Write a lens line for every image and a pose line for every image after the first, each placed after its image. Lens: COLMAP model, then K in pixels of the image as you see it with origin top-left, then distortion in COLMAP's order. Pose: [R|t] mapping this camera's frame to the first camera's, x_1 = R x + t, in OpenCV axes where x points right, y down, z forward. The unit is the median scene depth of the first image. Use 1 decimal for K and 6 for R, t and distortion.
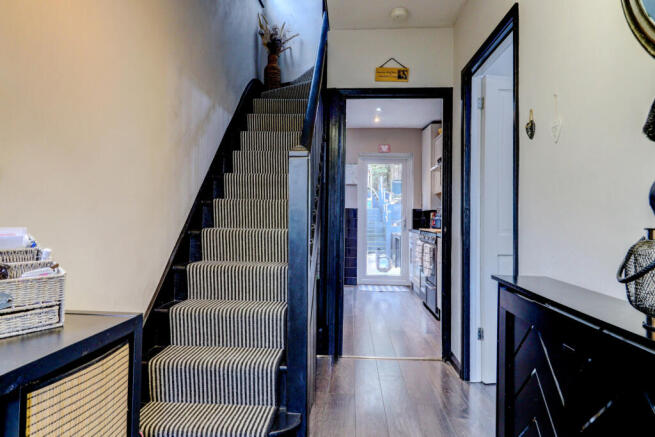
lens RADIAL K [[400.6, 0, 327.5], [0, 400.6, 218.5], [0, 0, 1]] dist [-0.000591, -0.000017]
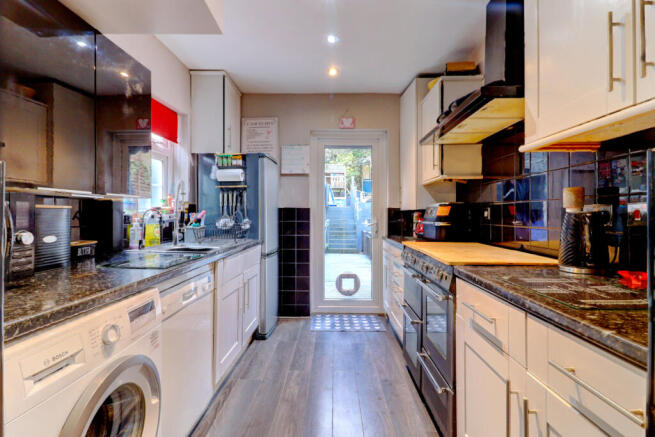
lens RADIAL K [[321.9, 0, 318.0], [0, 321.9, 217.3], [0, 0, 1]] dist [0.000660, 0.000052]
pose [[0.999839, -0.008759, 0.015670, 0.080406], [0.008626, 0.999926, 0.008578, -0.013392], [-0.015744, -0.008441, 0.999840, 0.431136]]
